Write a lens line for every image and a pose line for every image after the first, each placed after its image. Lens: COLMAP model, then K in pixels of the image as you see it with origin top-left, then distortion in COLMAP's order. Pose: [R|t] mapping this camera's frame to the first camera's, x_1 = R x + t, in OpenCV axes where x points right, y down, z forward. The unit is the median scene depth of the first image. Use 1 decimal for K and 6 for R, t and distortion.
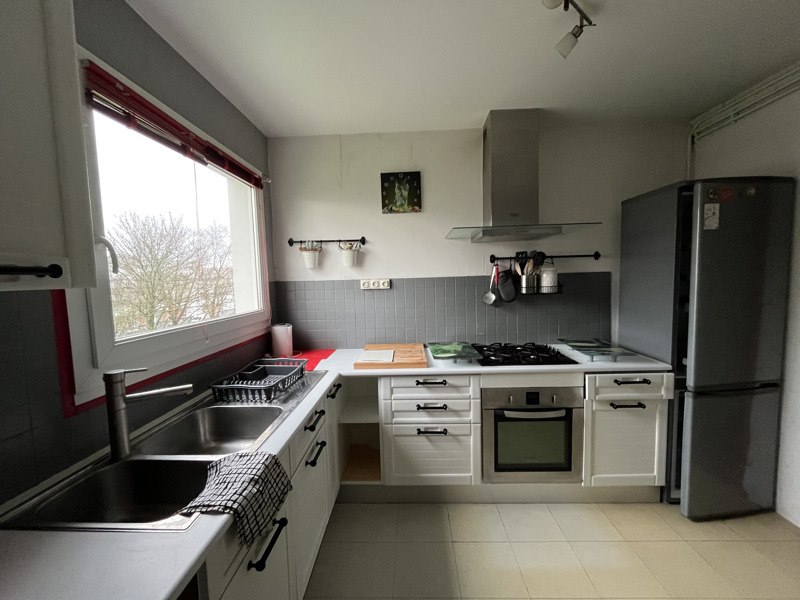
lens RADIAL K [[324.6, 0, 399.6], [0, 324.6, 299.4], [0, 0, 1]] dist [-0.002967, 0.000315]
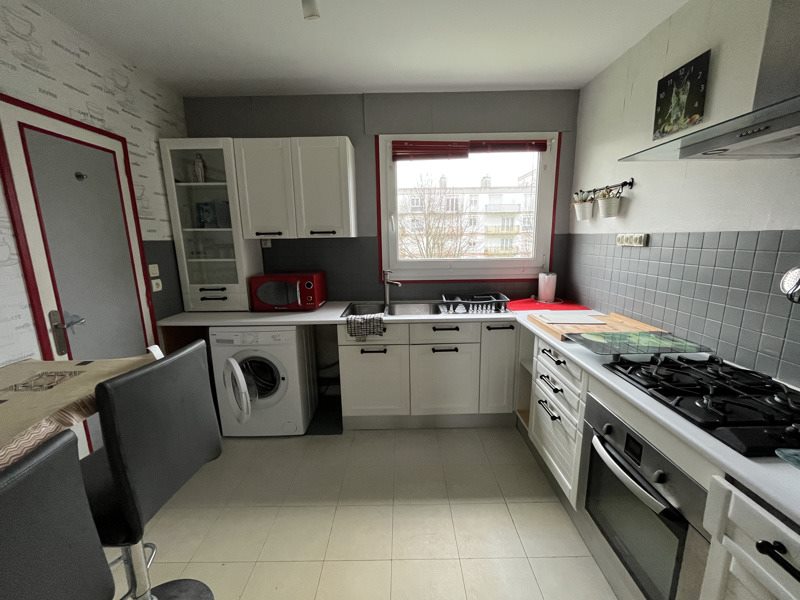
lens RADIAL K [[324.6, 0, 402.8], [0, 324.6, 299.1], [0, 0, 1]] dist [-0.002967, 0.000315]
pose [[0.038733, 0.217345, -0.975326, 0.841829], [-0.052410, 0.975157, 0.215226, -0.057316], [0.997874, 0.042780, 0.049162, 0.511616]]
